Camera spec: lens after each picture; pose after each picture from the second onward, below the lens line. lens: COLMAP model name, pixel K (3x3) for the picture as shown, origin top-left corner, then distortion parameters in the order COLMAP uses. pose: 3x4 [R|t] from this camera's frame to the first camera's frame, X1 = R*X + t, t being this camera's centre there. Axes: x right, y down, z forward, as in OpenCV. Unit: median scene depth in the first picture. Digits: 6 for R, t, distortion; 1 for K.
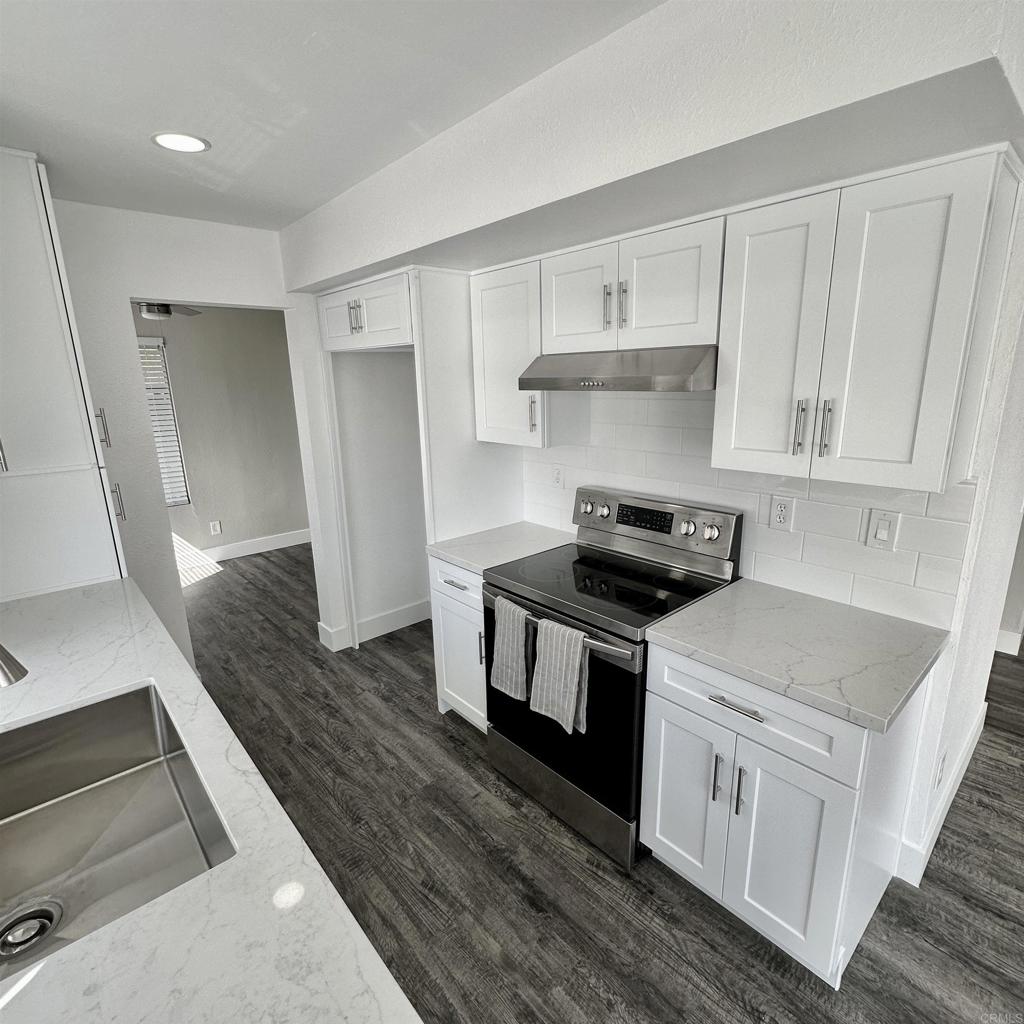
lens RADIAL K [[545.9, 0, 513.3], [0, 545.9, 511.3], [0, 0, 1]] dist [-0.003620, 0.000023]
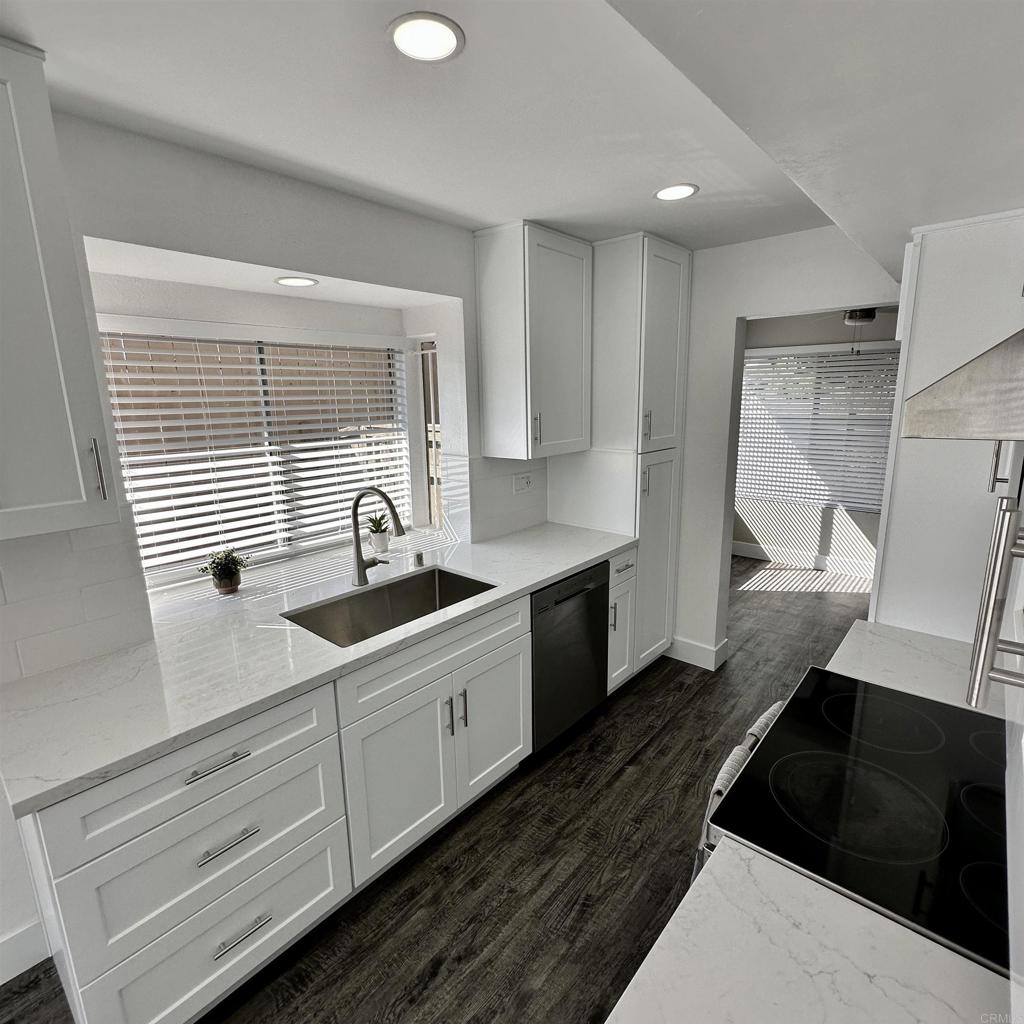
lens RADIAL K [[545.9, 0, 513.3], [0, 545.9, 511.3], [0, 0, 1]] dist [-0.003620, 0.000023]
pose [[0.124354, 0.227040, -0.965913, 0.602042], [-0.222743, 0.955012, 0.195801, -0.153082], [0.966913, 0.190802, 0.169331, 0.541430]]
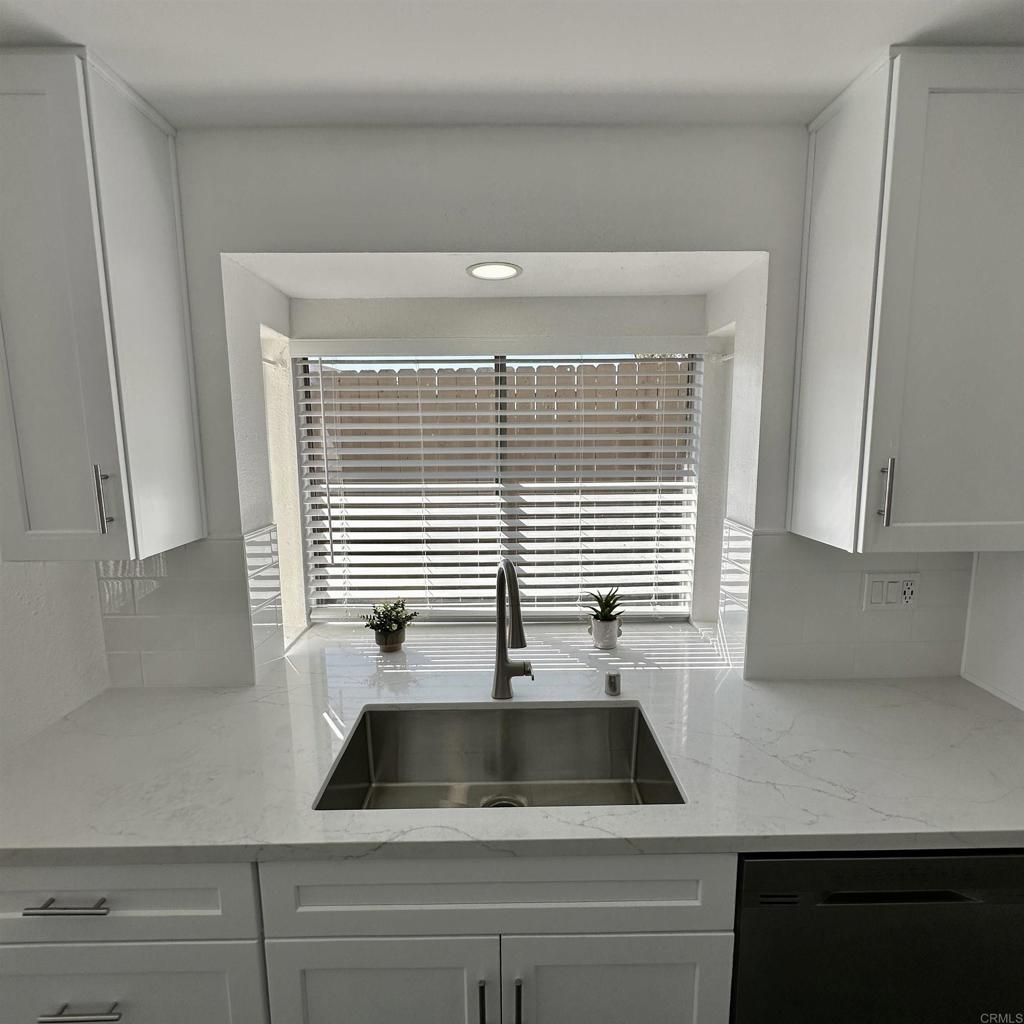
lens RADIAL K [[545.9, 0, 513.3], [0, 545.9, 511.3], [0, 0, 1]] dist [-0.003620, 0.000023]
pose [[-0.658575, 0.133563, -0.740567, 0.003281], [-0.157015, 0.938072, 0.308815, -0.202646], [0.735952, 0.319658, -0.596819, 0.857363]]
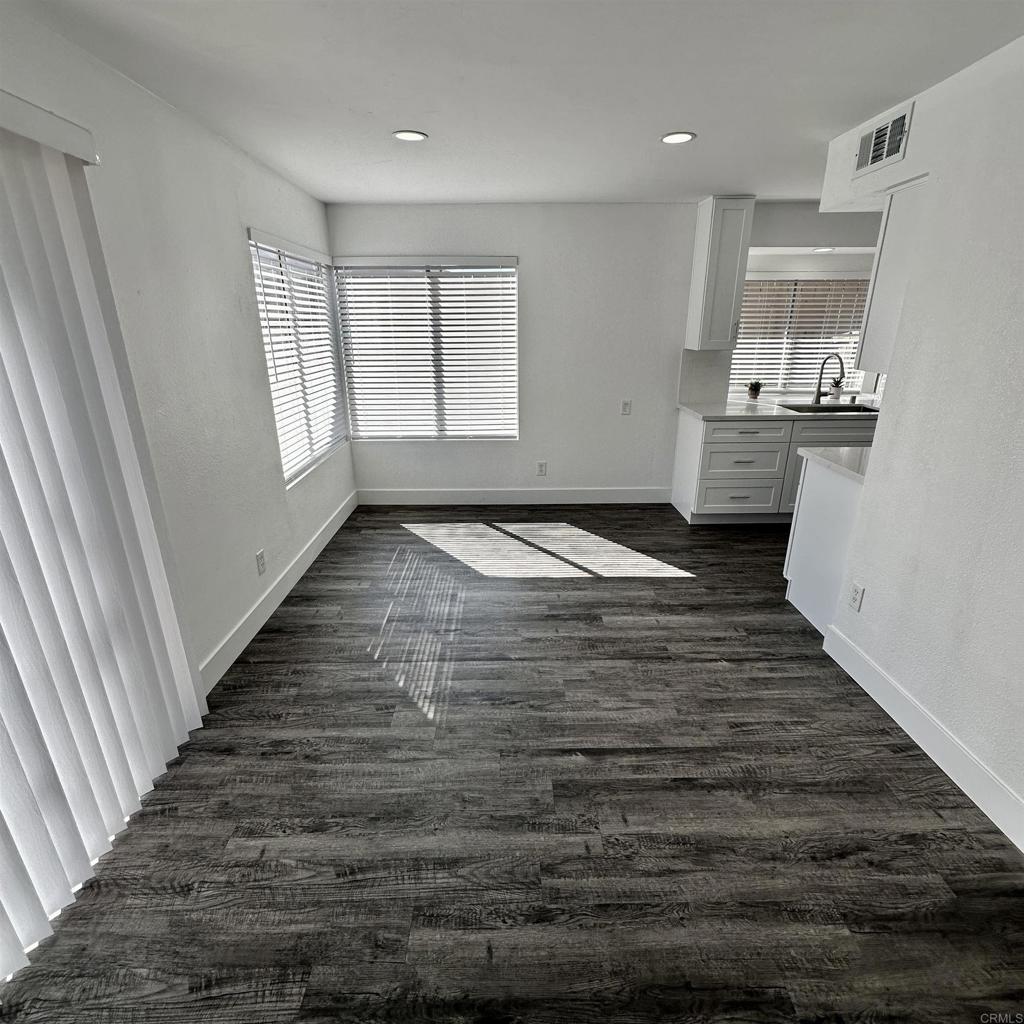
lens RADIAL K [[545.9, 0, 513.3], [0, 545.9, 511.3], [0, 0, 1]] dist [-0.003620, 0.000023]
pose [[-0.656961, 0.272499, -0.702955, 2.170001], [-0.162170, 0.859493, 0.484740, -0.241046], [0.736276, 0.432453, -0.520462, 0.928752]]
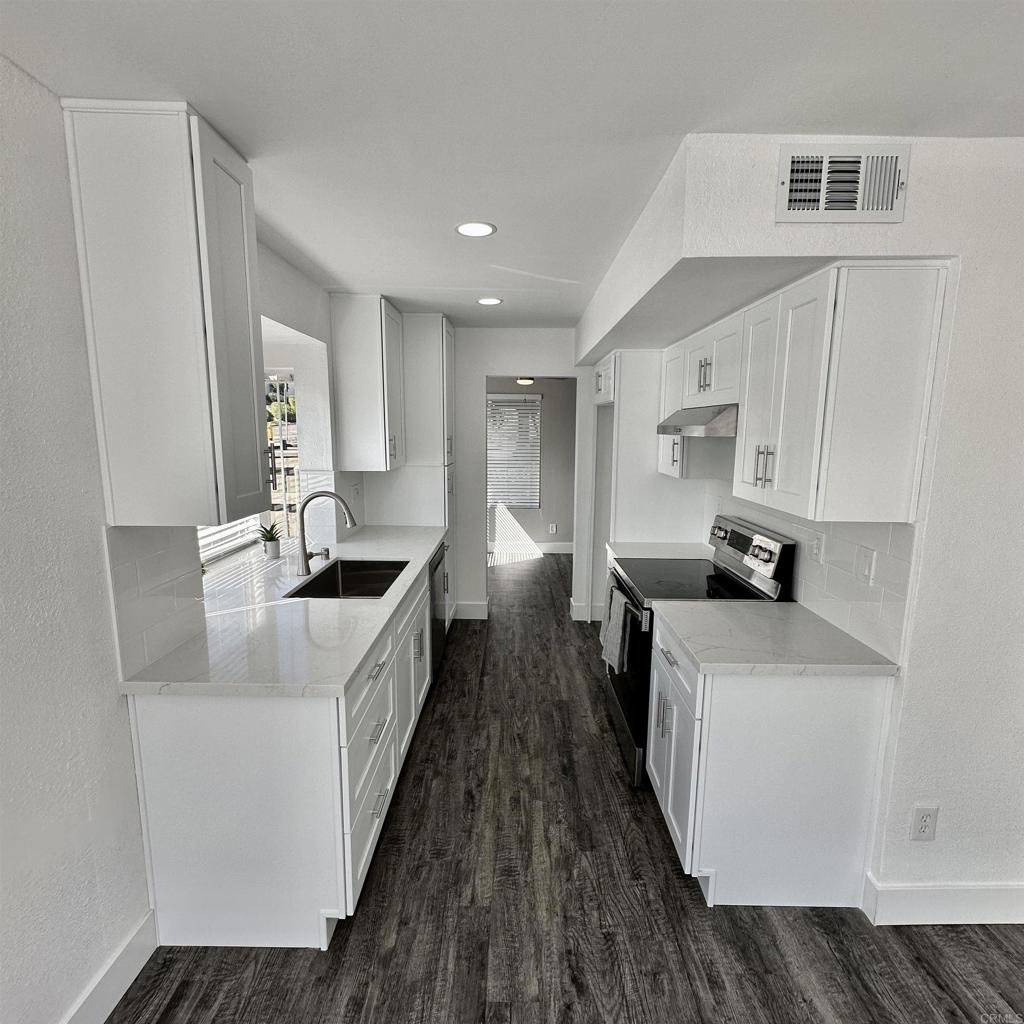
lens RADIAL K [[545.9, 0, 513.3], [0, 545.9, 511.3], [0, 0, 1]] dist [-0.003620, 0.000023]
pose [[0.740152, 0.129036, -0.659943, 0.765336], [-0.182525, 0.983122, -0.012483, 0.061829], [0.647193, 0.129696, 0.751212, -0.282751]]
